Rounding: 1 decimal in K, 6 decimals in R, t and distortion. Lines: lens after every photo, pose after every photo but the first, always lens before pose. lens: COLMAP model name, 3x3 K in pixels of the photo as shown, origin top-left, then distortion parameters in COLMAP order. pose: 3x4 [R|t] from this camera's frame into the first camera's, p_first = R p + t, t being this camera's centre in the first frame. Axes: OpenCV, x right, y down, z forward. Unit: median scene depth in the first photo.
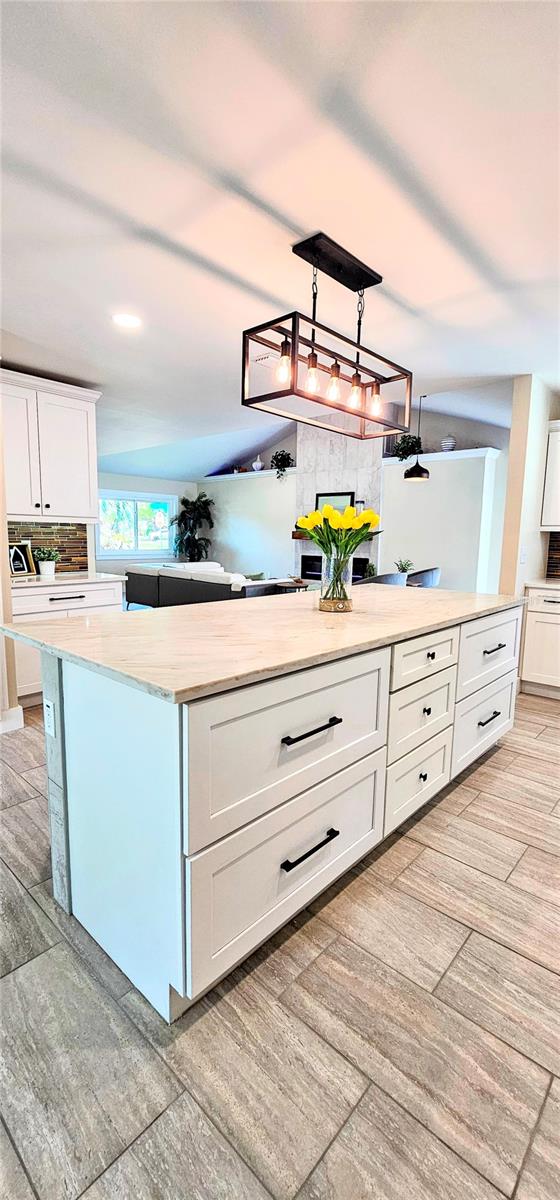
lens RADIAL K [[490.8, 0, 280.0], [0, 490.8, 600.0], [0, 0, 1]] dist [-0.000547, -0.000072]
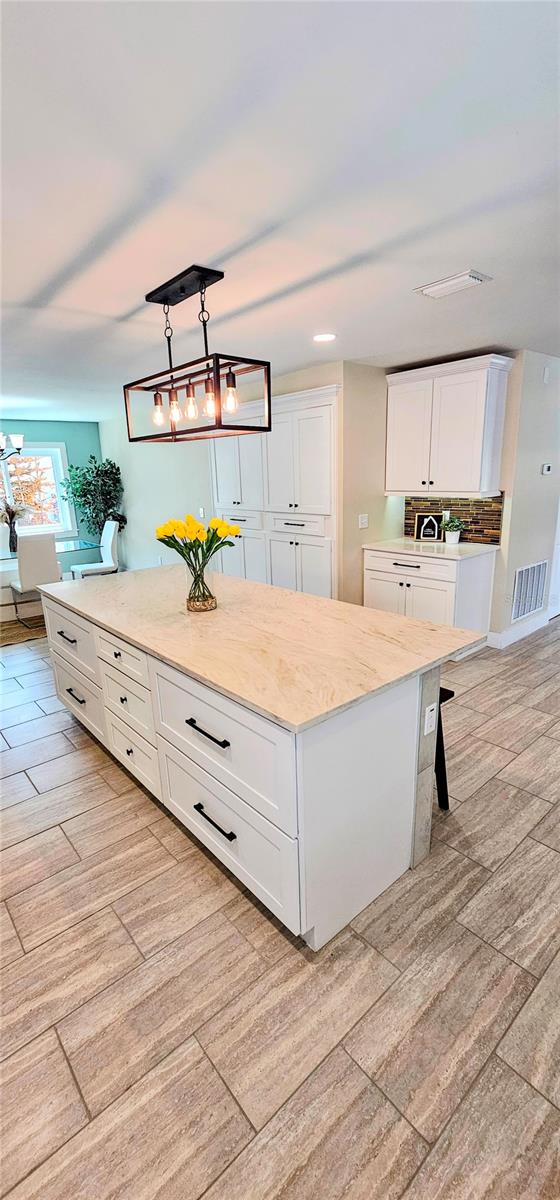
lens RADIAL K [[492.1, 0, 272.0], [0, 492.1, 601.6], [0, 0, 1]] dist [-0.000637, 0.000146]
pose [[-0.128271, 0.245488, -0.960876, 0.436093], [-0.096966, 0.961133, 0.258498, -0.111605], [0.986987, 0.126331, -0.099482, 0.471394]]
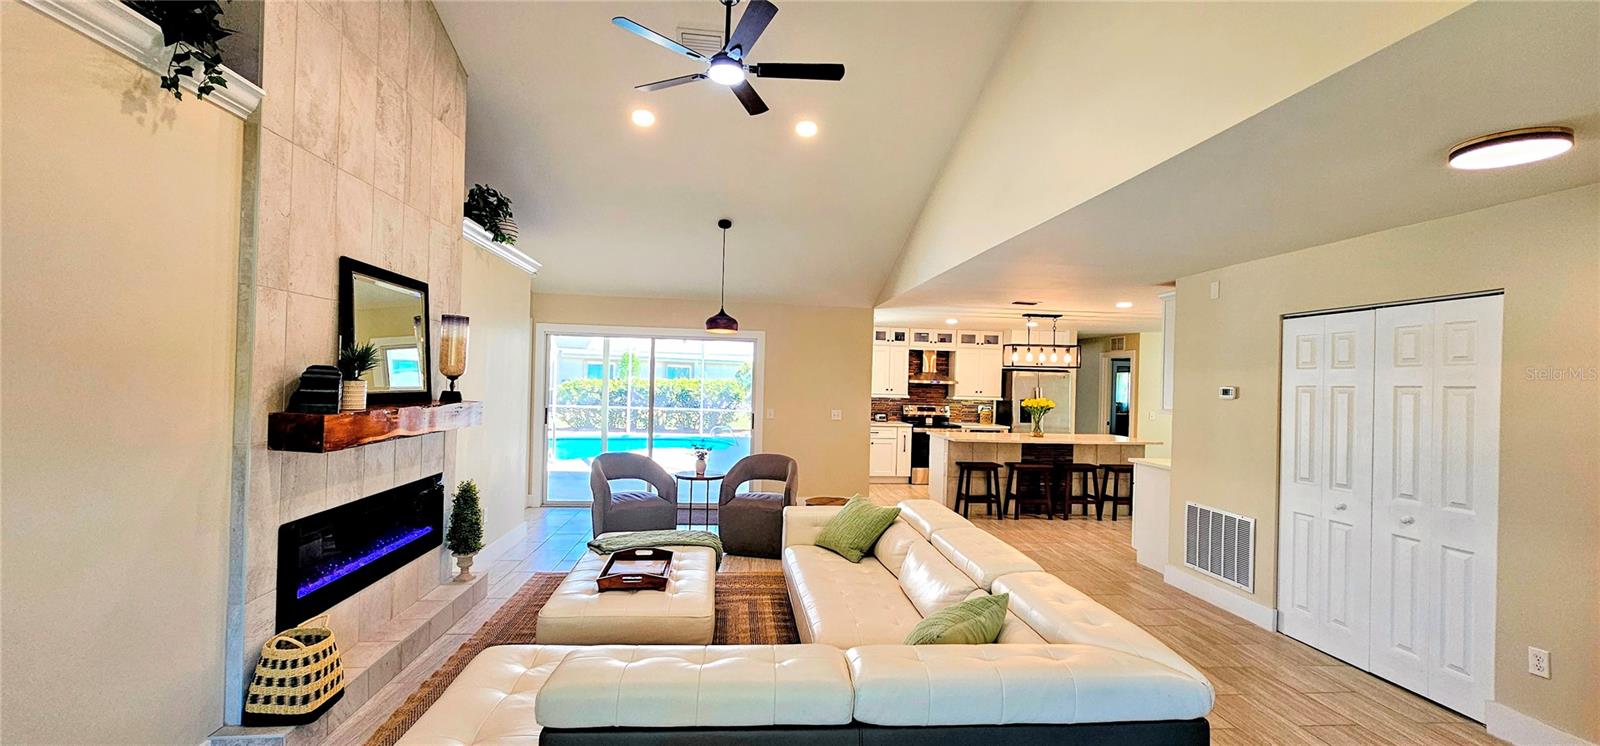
lens RADIAL K [[647.6, 0, 805.3], [0, 647.6, 381.8], [0, 0, 1]] dist [-0.000059, -0.000003]
pose [[-0.748151, -0.038960, 0.662383, -0.467271], [0.045762, 0.992868, 0.110086, -0.266886], [-0.661948, 0.112673, -0.741033, 1.625237]]
